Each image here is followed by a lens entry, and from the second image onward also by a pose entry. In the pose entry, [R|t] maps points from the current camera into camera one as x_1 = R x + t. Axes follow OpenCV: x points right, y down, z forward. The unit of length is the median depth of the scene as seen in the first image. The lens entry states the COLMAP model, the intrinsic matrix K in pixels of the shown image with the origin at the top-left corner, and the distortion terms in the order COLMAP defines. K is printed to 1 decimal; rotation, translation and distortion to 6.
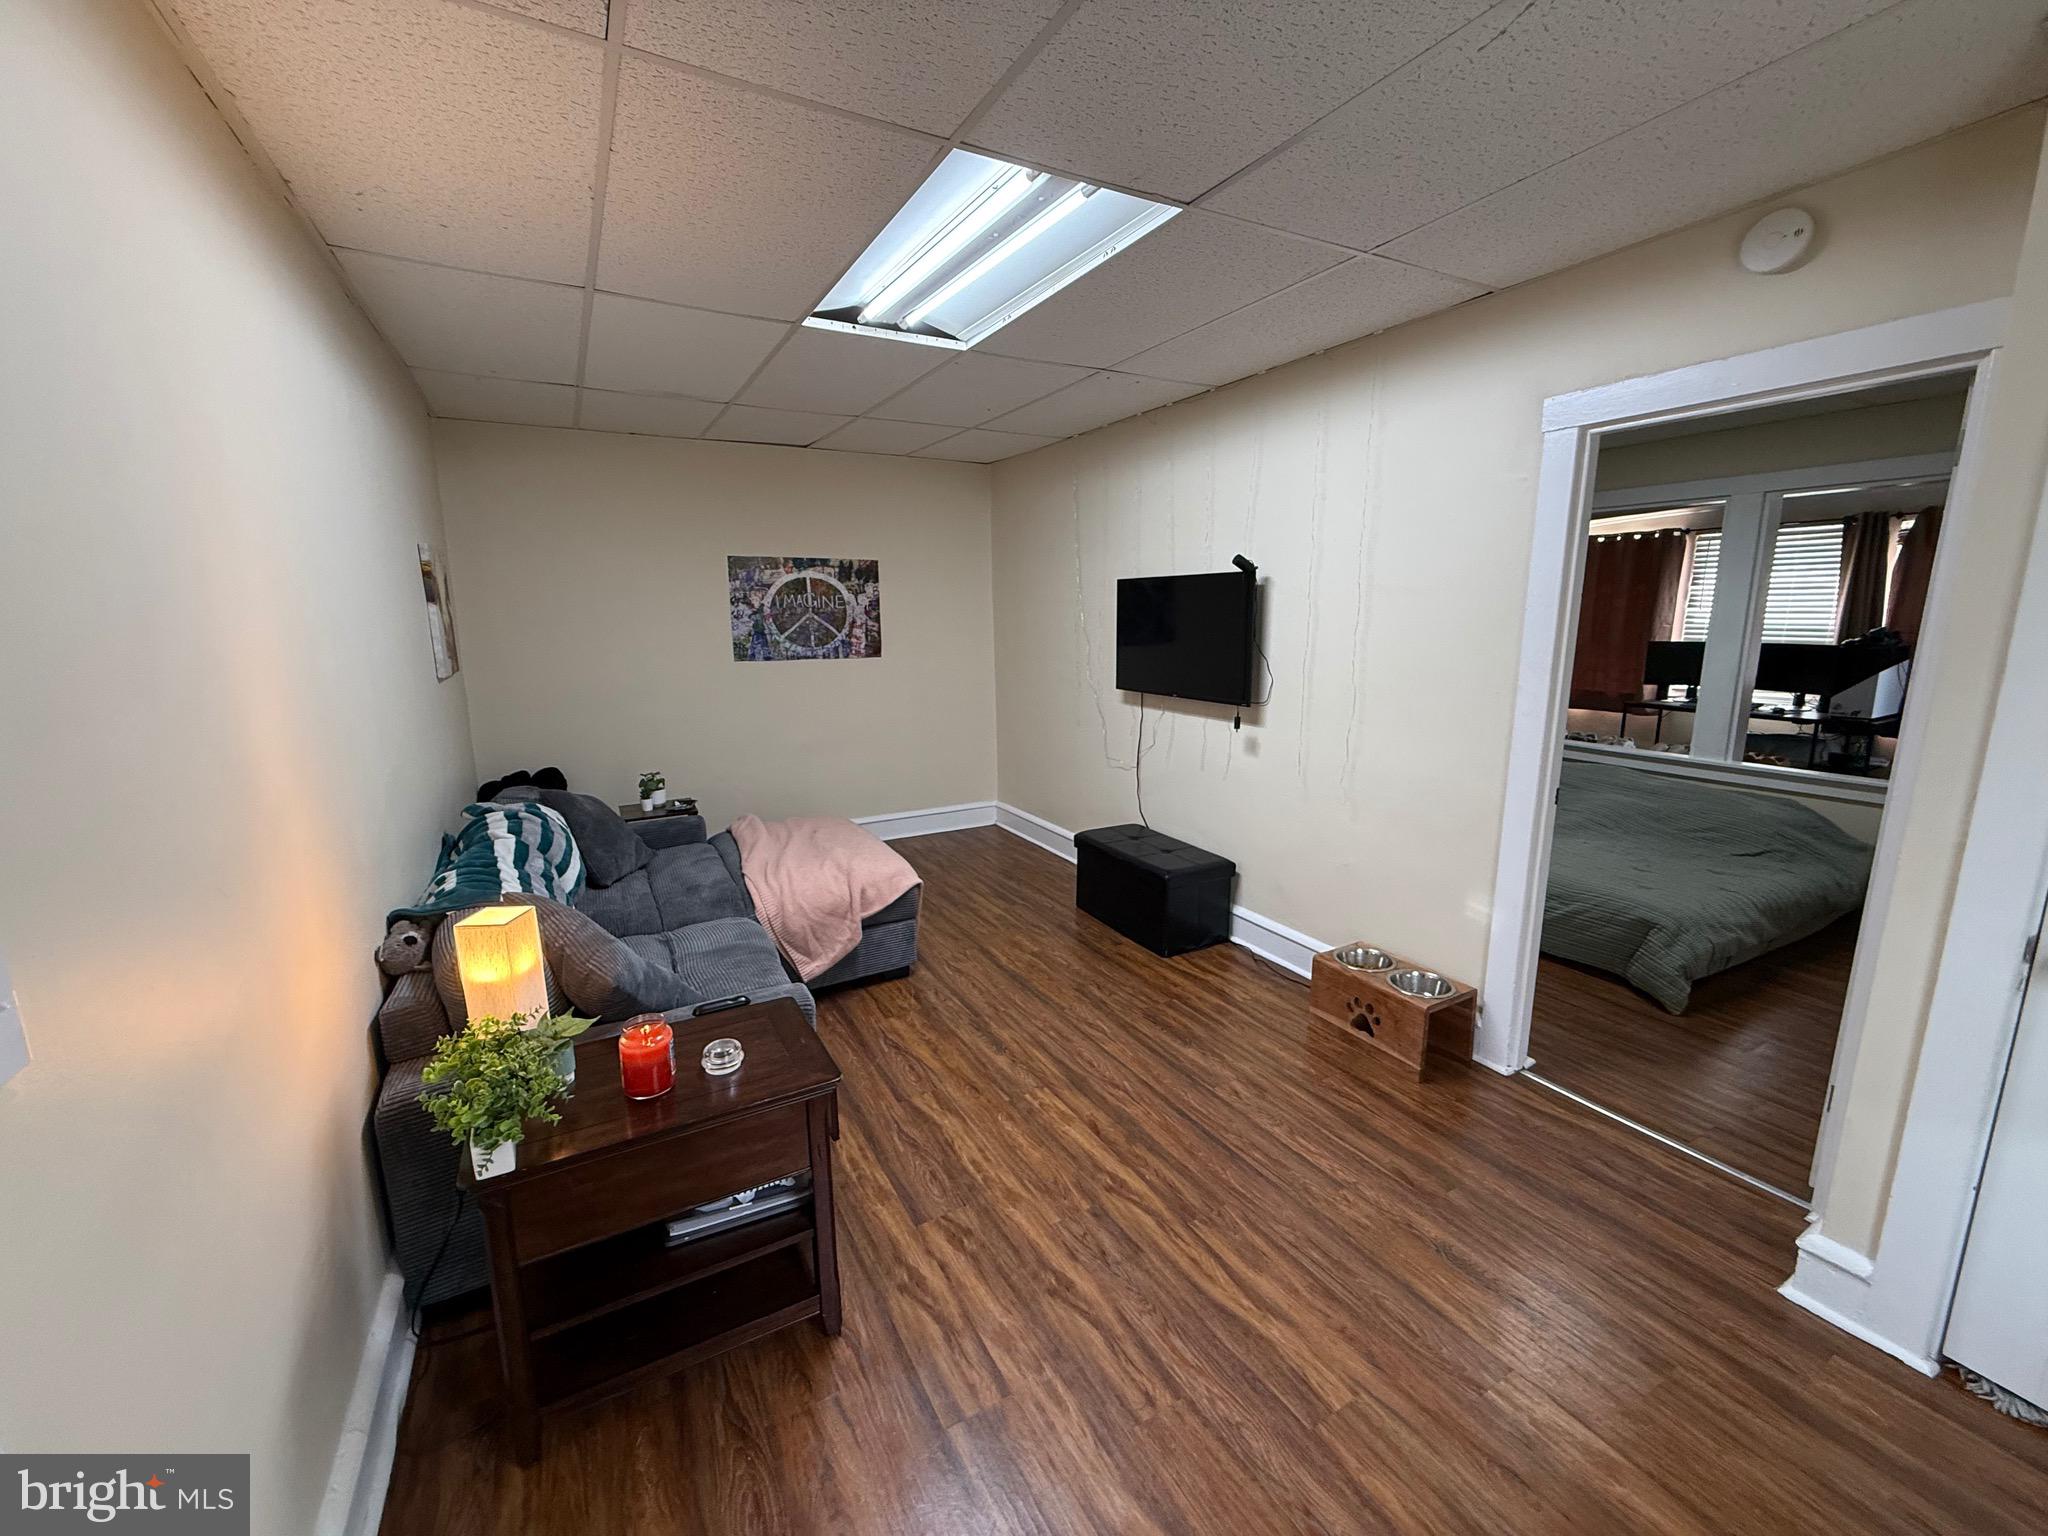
lens RADIAL K [[817.0, 0, 1024.8], [0, 817.0, 765.9], [0, 0, 1]] dist [0.001252, 0.000173]
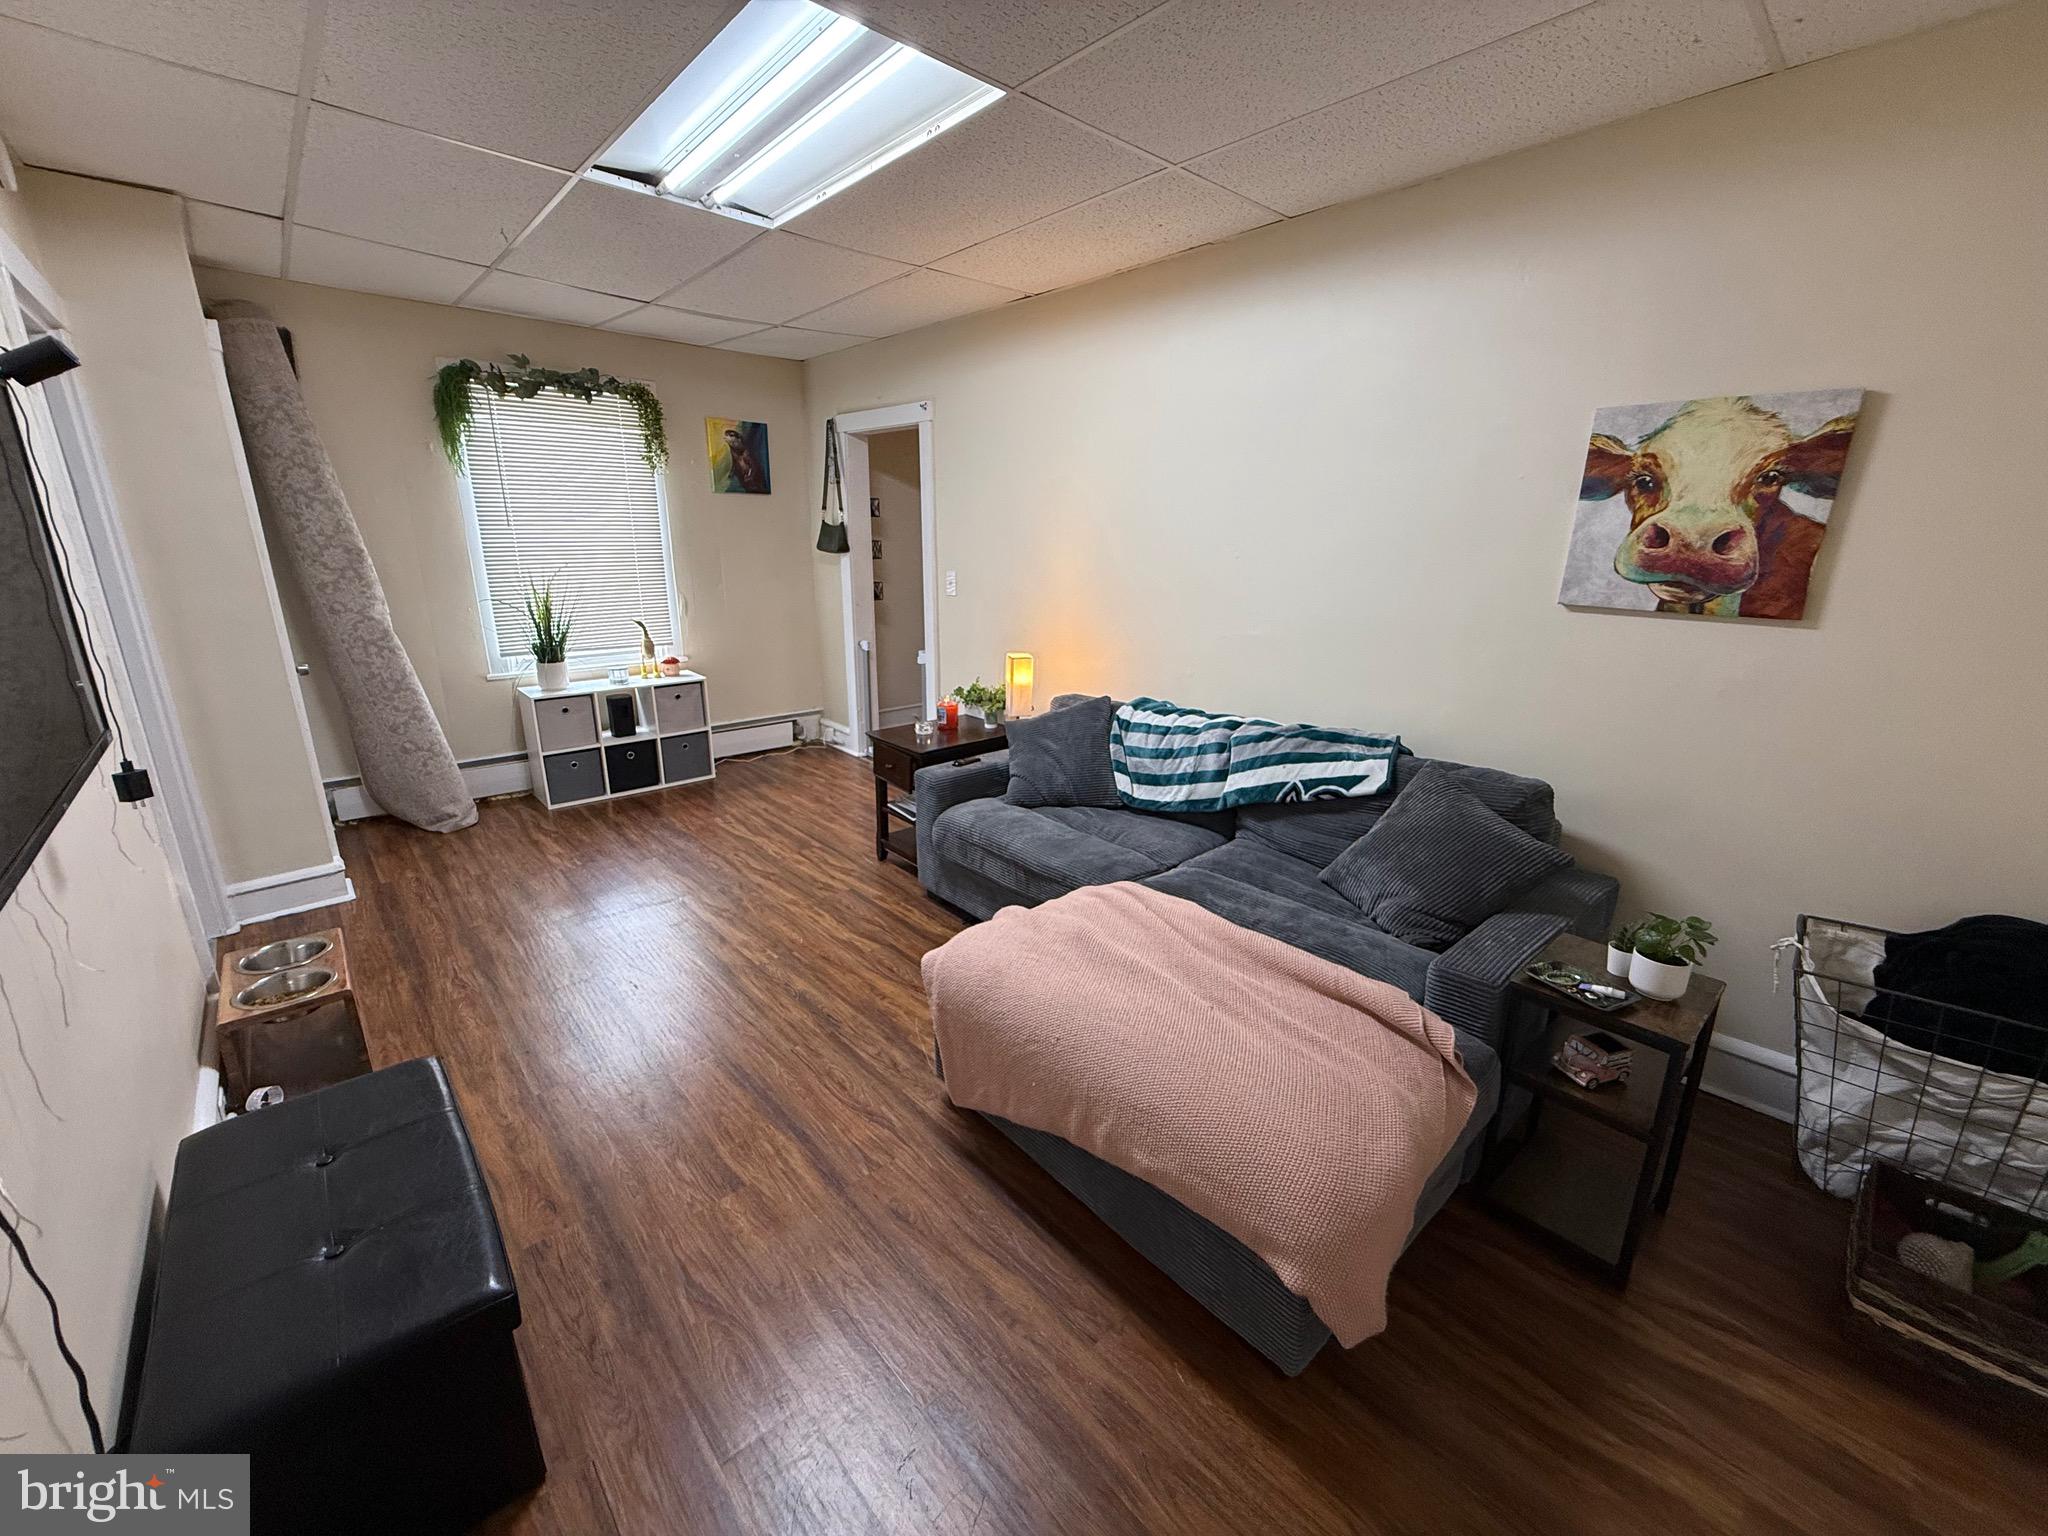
lens RADIAL K [[817.0, 0, 1021.9], [0, 817.0, 764.3], [0, 0, 1]] dist [0.001252, 0.000173]
pose [[-0.974521, 0.058147, -0.216627, -0.096093], [-0.046656, 0.892135, 0.449353, -0.345119], [0.219389, 0.448011, -0.866692, 1.898238]]
